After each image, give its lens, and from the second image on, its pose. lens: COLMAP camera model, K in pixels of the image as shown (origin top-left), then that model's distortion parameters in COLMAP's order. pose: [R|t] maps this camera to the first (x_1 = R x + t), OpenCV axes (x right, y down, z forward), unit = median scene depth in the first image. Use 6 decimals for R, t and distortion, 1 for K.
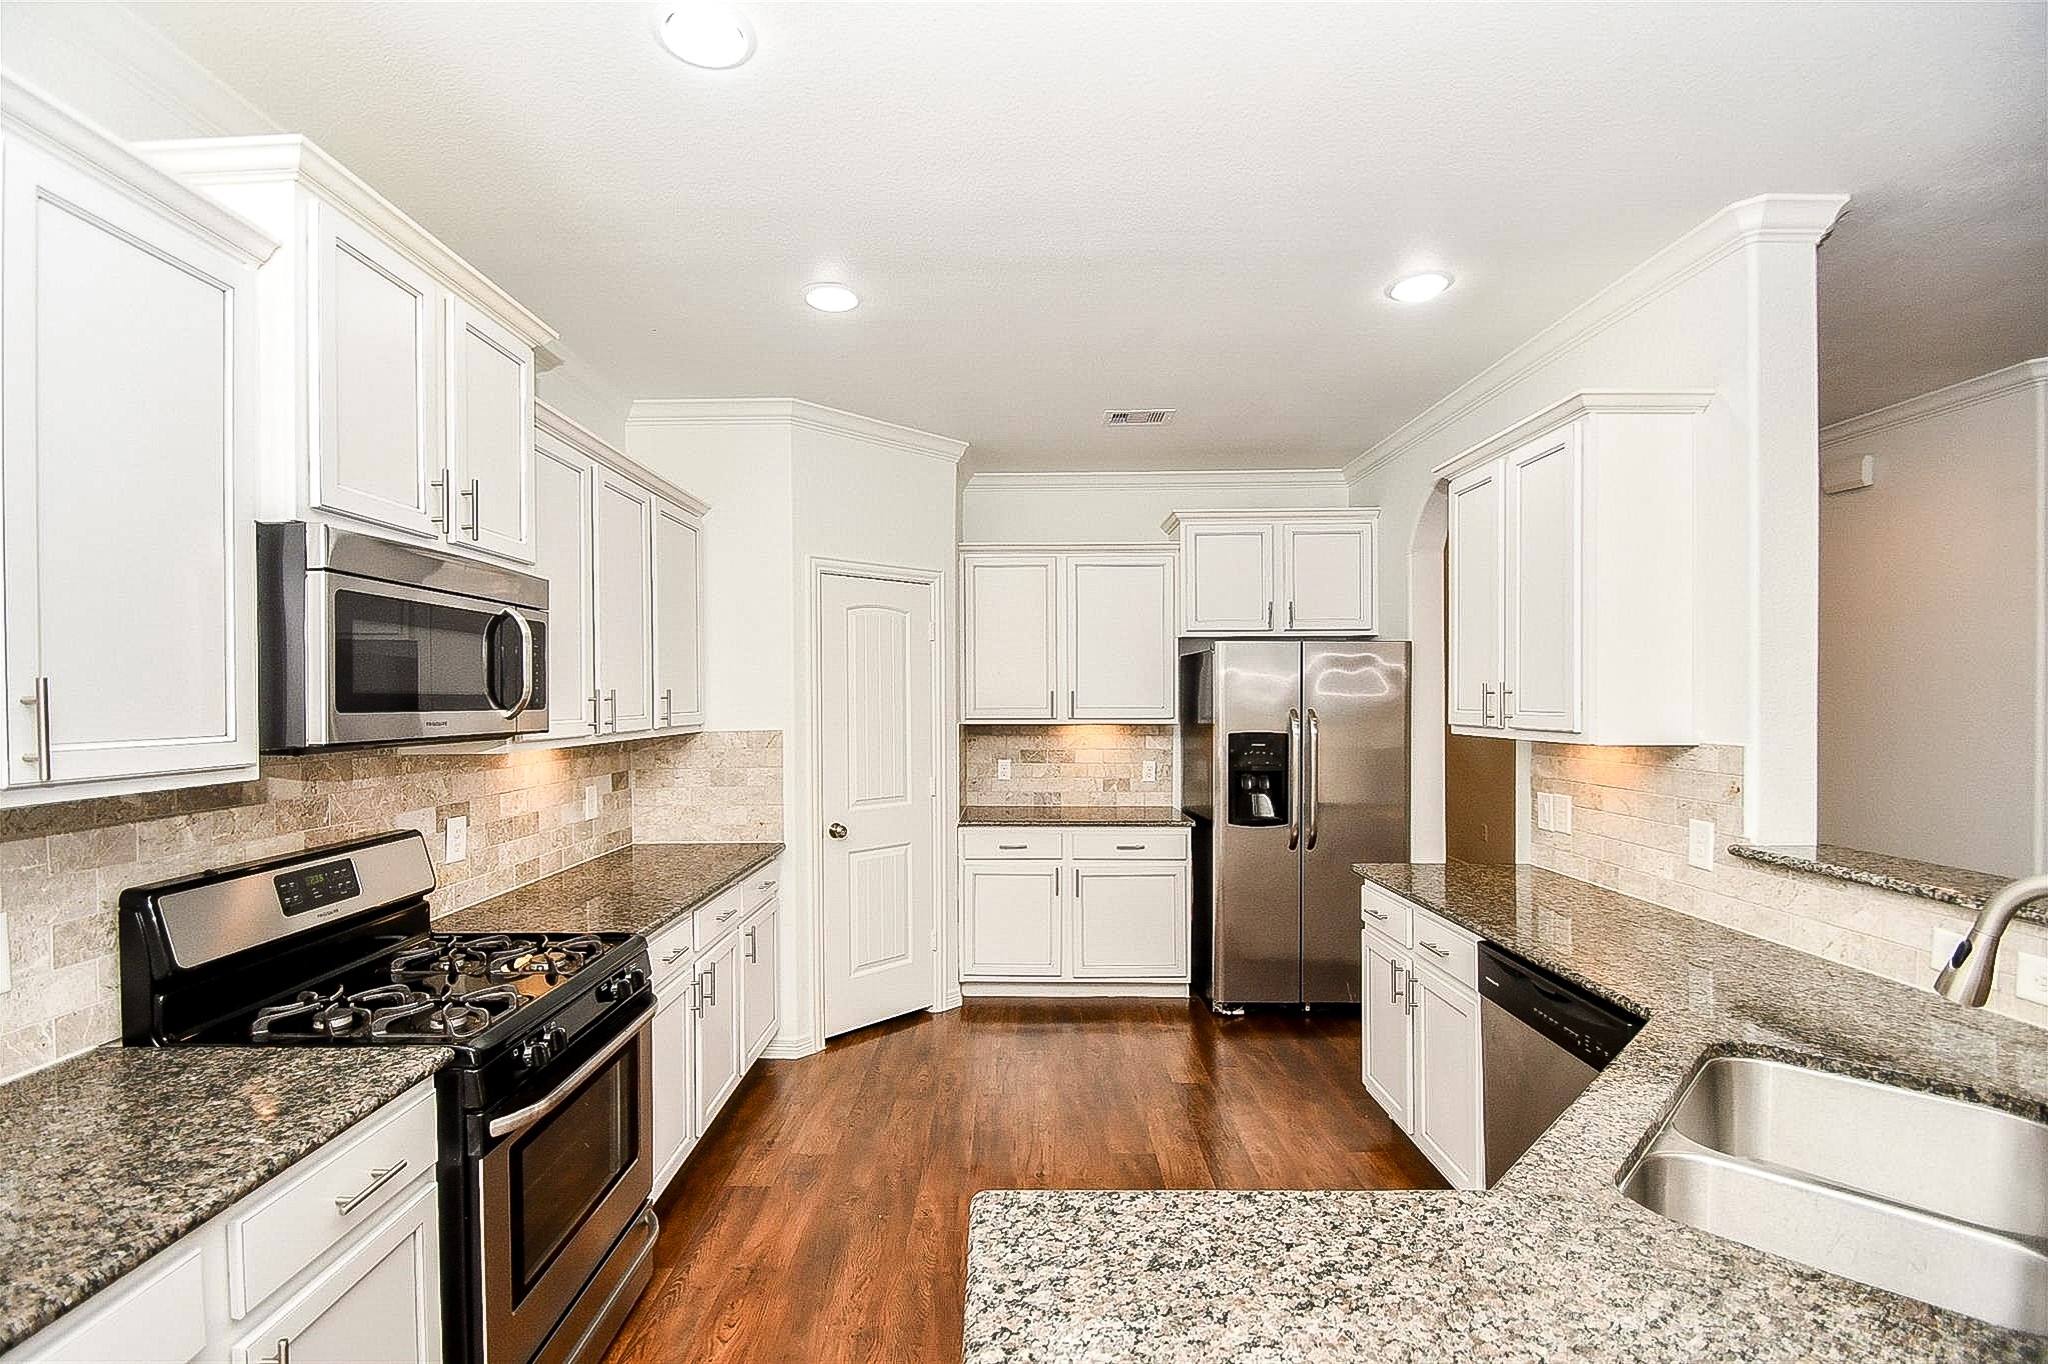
lens RADIAL K [[910.1, 0, 995.1], [0, 910.1, 704.7], [0, 0, 1]] dist [0.033106, -0.029920]
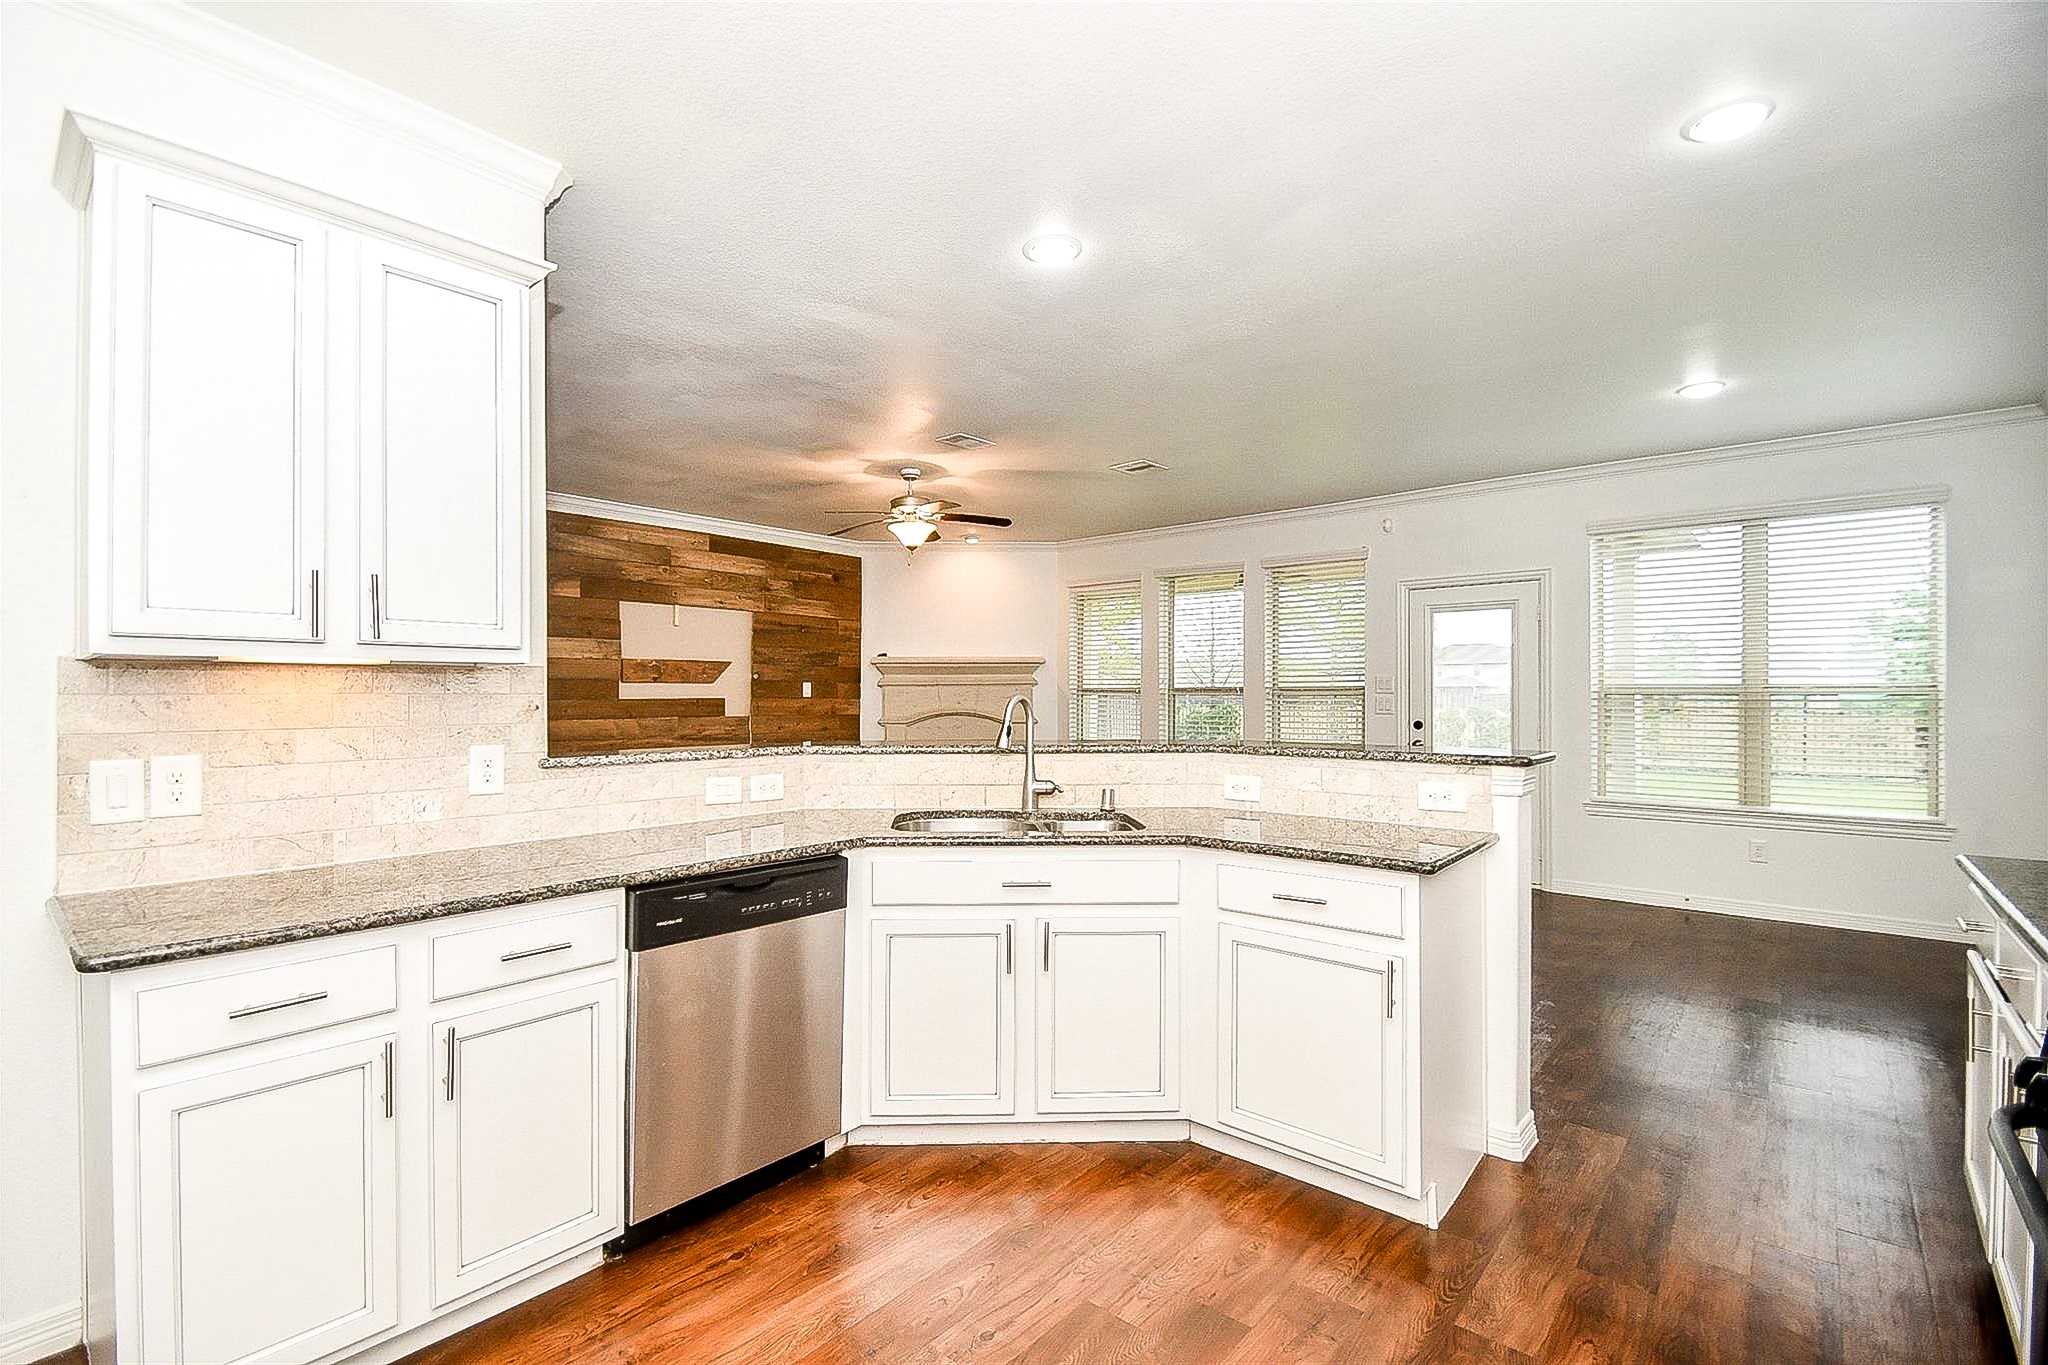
lens RADIAL K [[899.3, 0, 980.1], [0, 899.3, 699.4], [0, 0, 1]] dist [0.002606, -0.012187]
pose [[-0.753744, 0.003638, 0.657158, -0.265445], [0.012569, 0.999882, 0.008881, 0.084408], [-0.657048, 0.014954, -0.753700, 1.500455]]
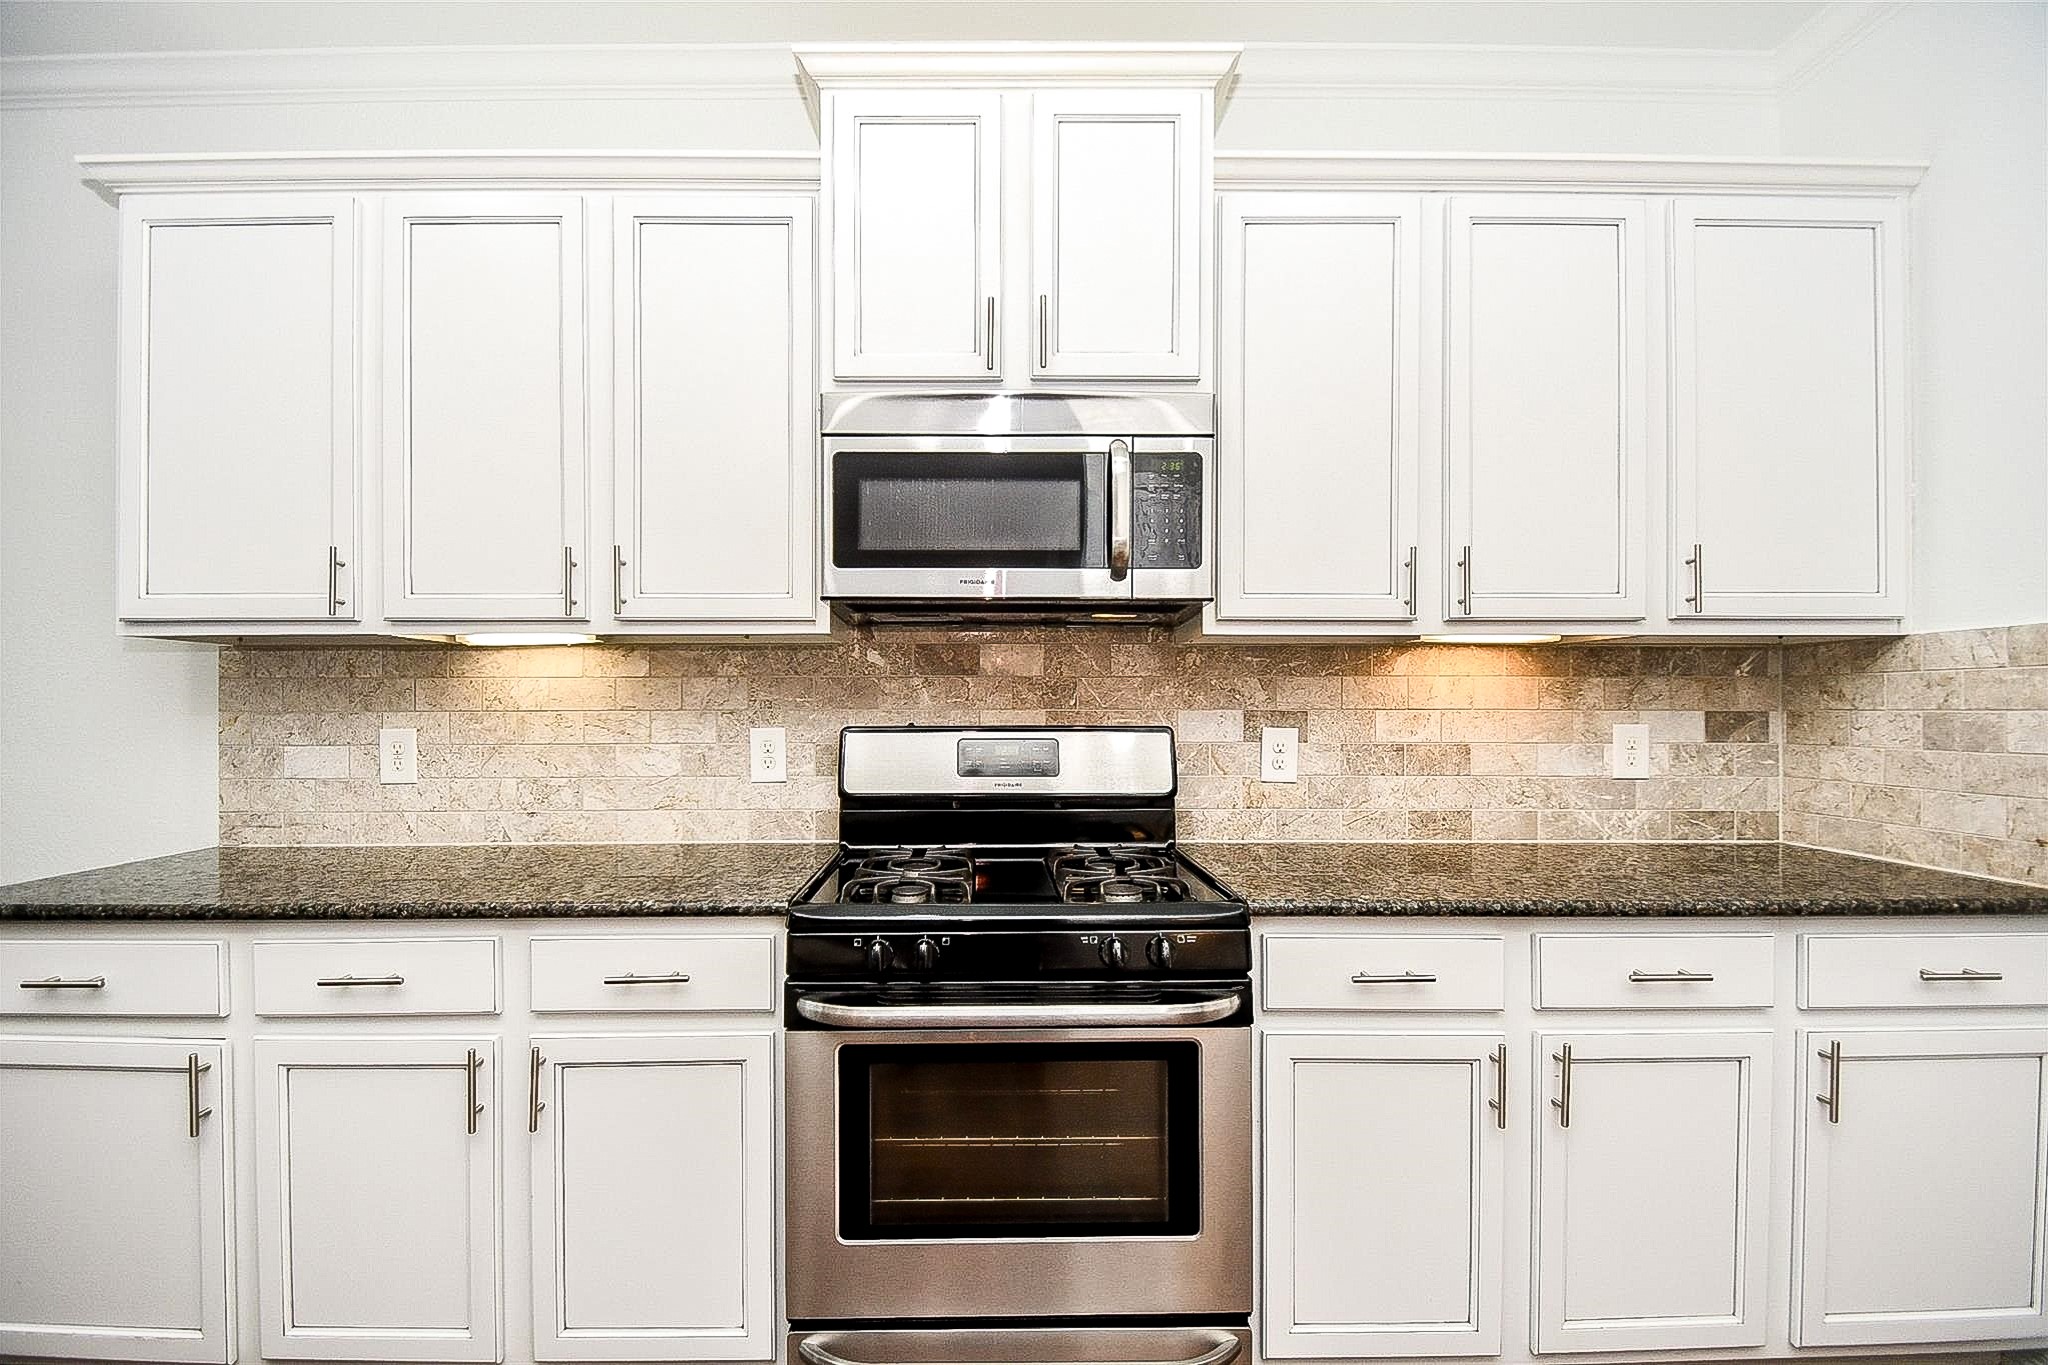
lens RADIAL K [[914.3, 0, 1002.4], [0, 914.3, 697.9], [0, 0, 1]] dist [0.008215, -0.008583]
pose [[0.036670, 0.004969, -0.999315, 0.251060], [-0.010137, 0.999938, 0.004600, 0.111717], [0.999276, 0.009961, 0.036718, 0.848669]]
